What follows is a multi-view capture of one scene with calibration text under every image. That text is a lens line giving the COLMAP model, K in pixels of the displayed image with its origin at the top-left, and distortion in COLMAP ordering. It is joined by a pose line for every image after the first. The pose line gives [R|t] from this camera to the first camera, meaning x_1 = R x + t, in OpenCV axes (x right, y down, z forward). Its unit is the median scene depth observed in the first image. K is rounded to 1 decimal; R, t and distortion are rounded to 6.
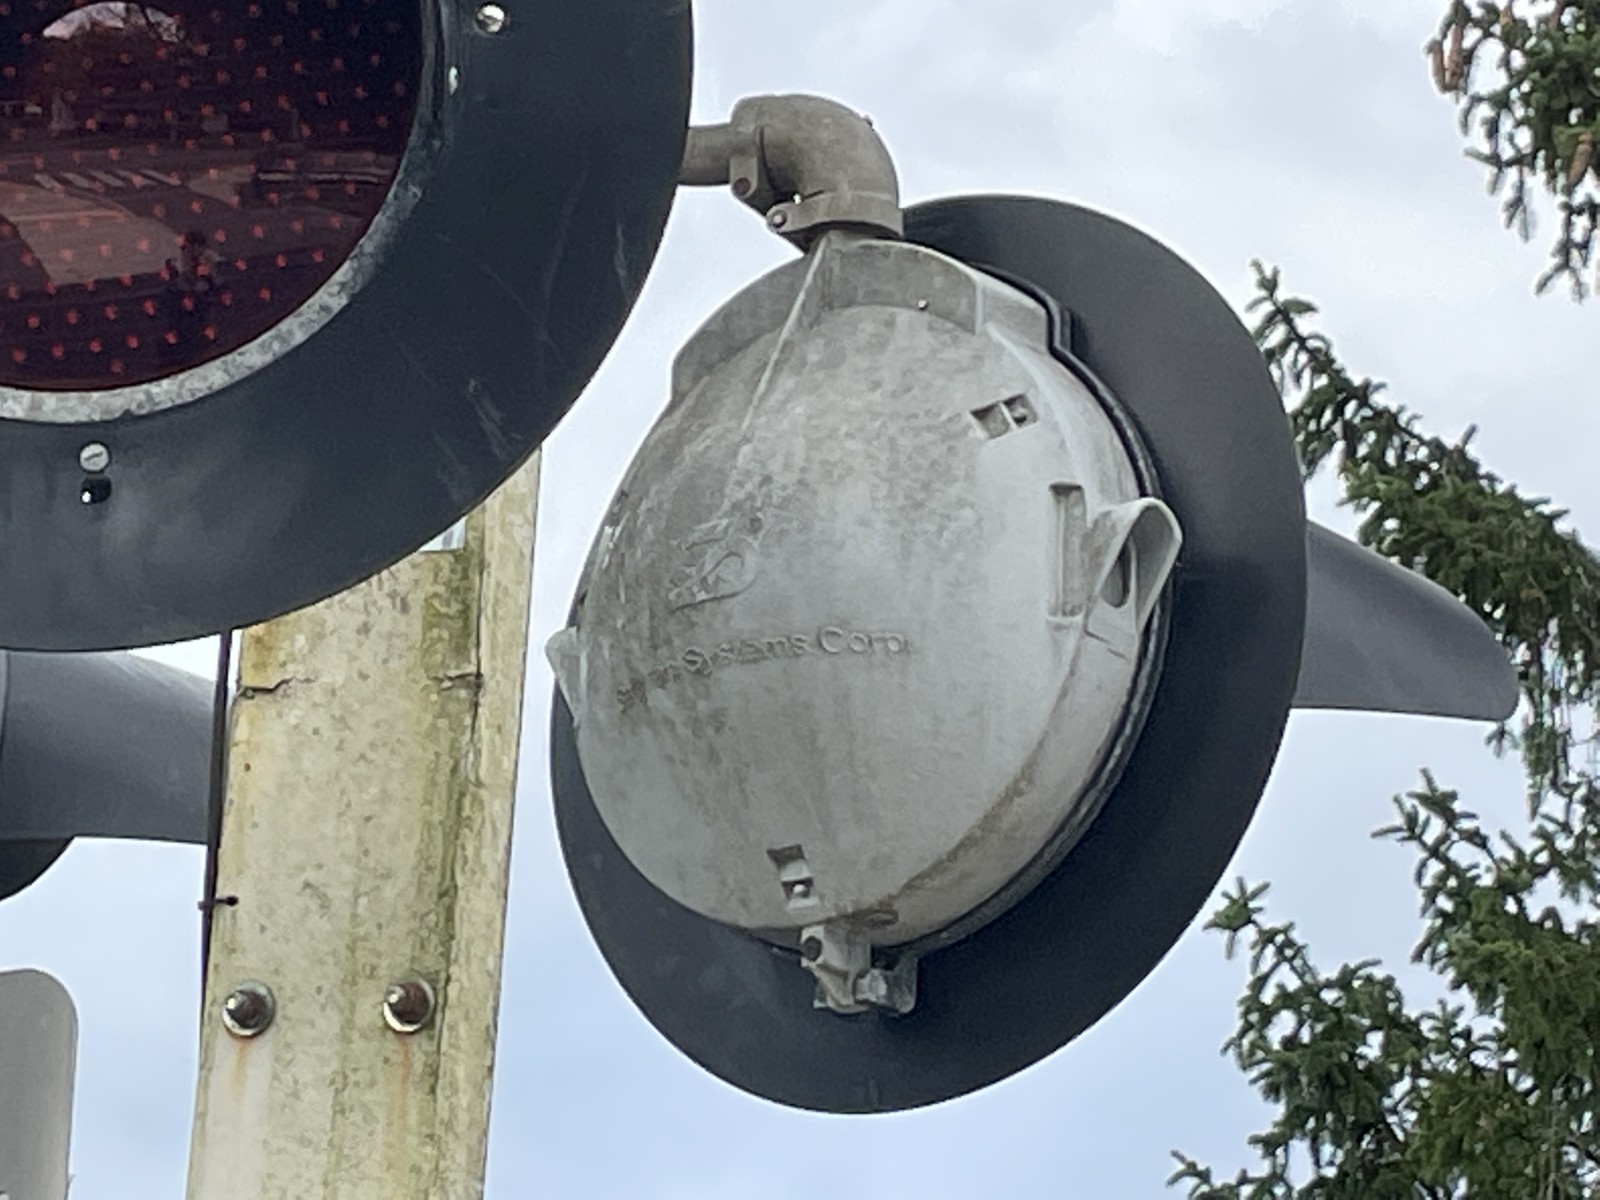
lens RADIAL K [[6135.7, 0, 802.2], [0, 6135.7, 599.4], [0, 0, 1]] dist [0.160913, 0.000000]
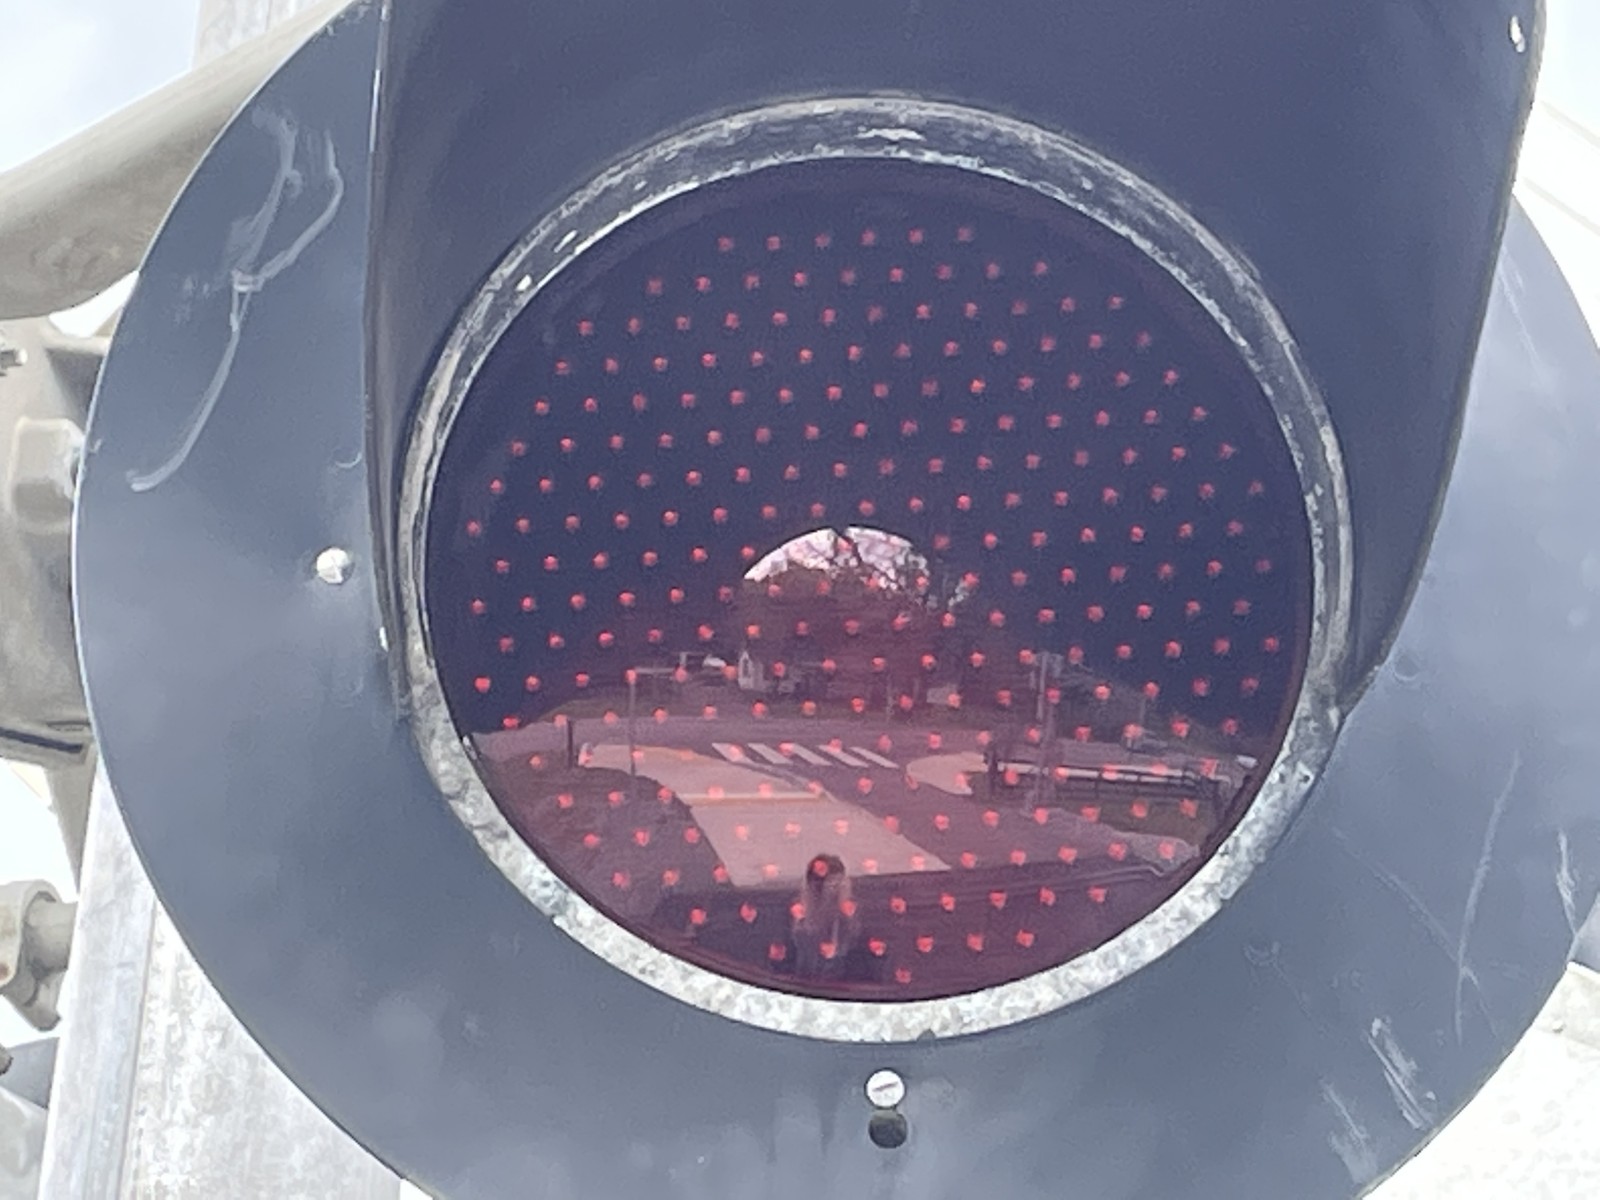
lens RADIAL K [[6135.7, 0, 792.9], [0, 6135.7, 602.5], [0, 0, 1]] dist [0.160913, 0.000000]
pose [[0.995153, 0.069399, 0.069666, -0.182746], [-0.058467, 0.987219, -0.148259, 0.030704], [-0.079065, 0.143467, 0.986492, 0.241157]]
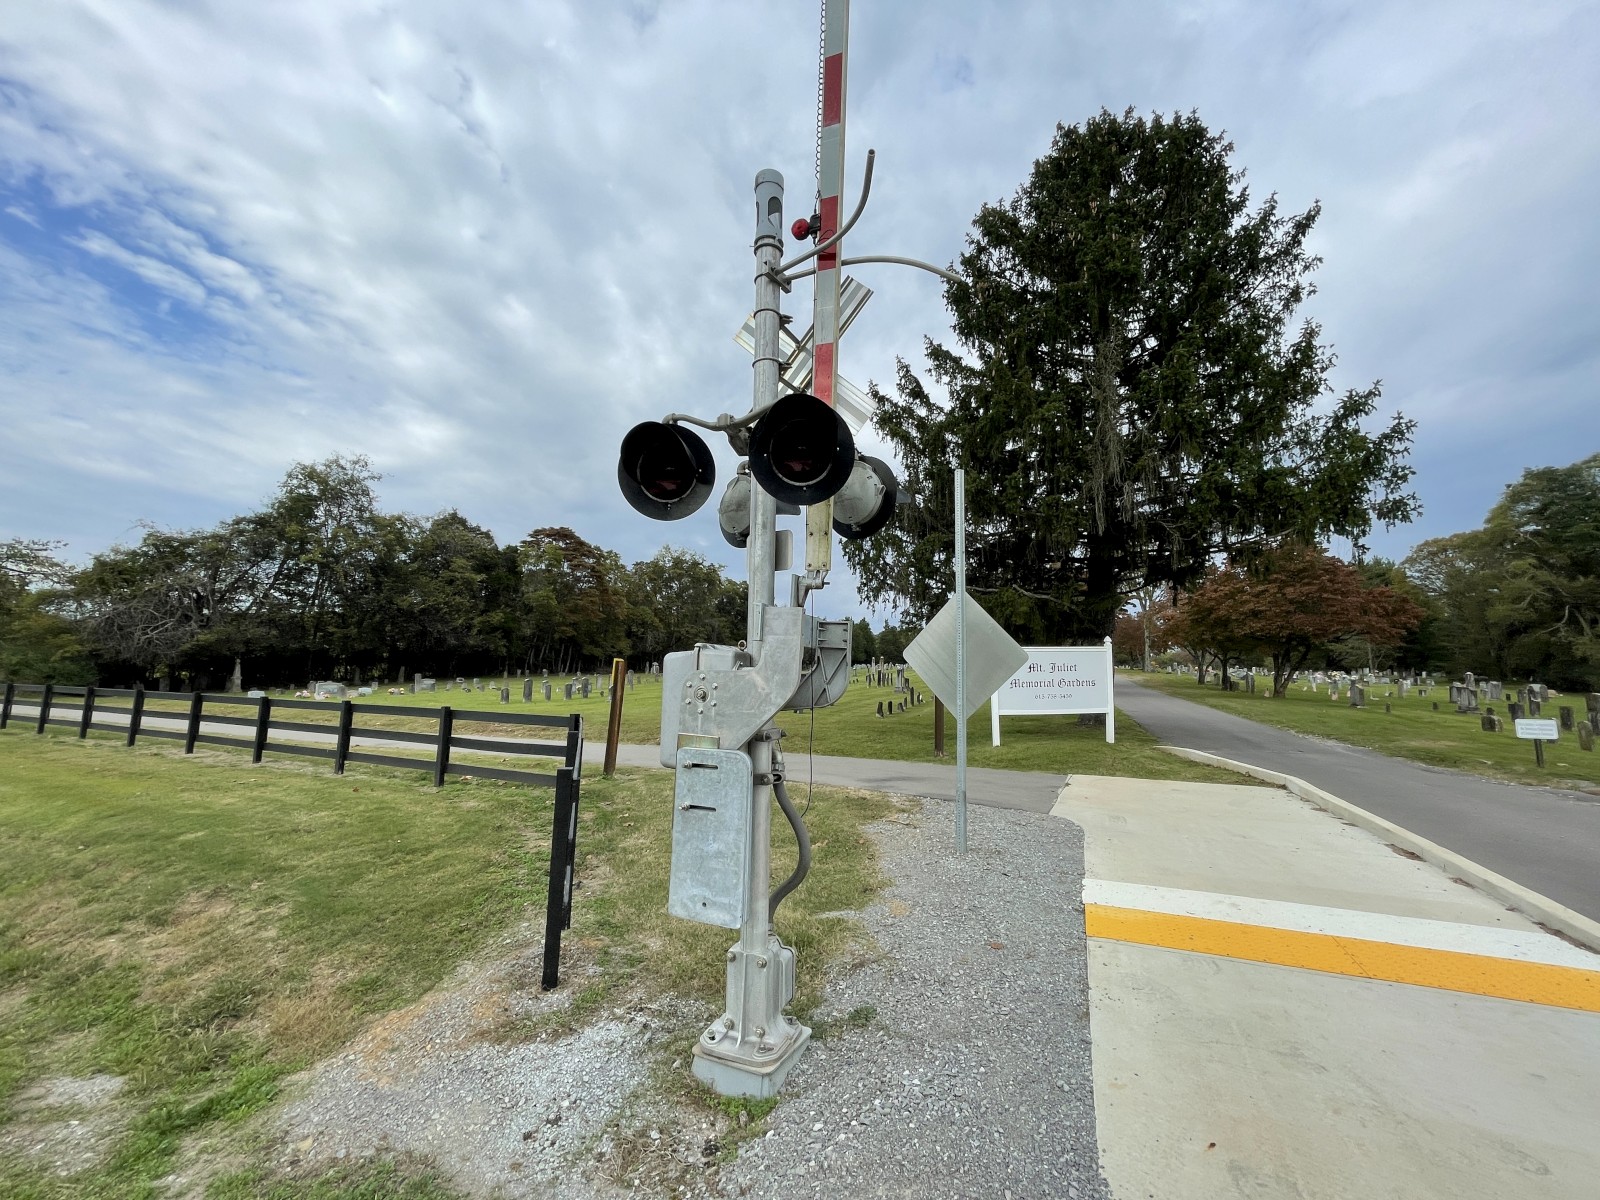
lens RADIAL K [[645.8, 0, 800.9], [0, 645.8, 603.0], [0, 0, 1]] dist [-0.005901, 0.000620]
pose [[0.999679, -0.015256, 0.020210, -0.147987], [0.010754, 0.978366, 0.206601, -0.065780], [-0.022924, -0.206317, 0.978217, -0.248156]]
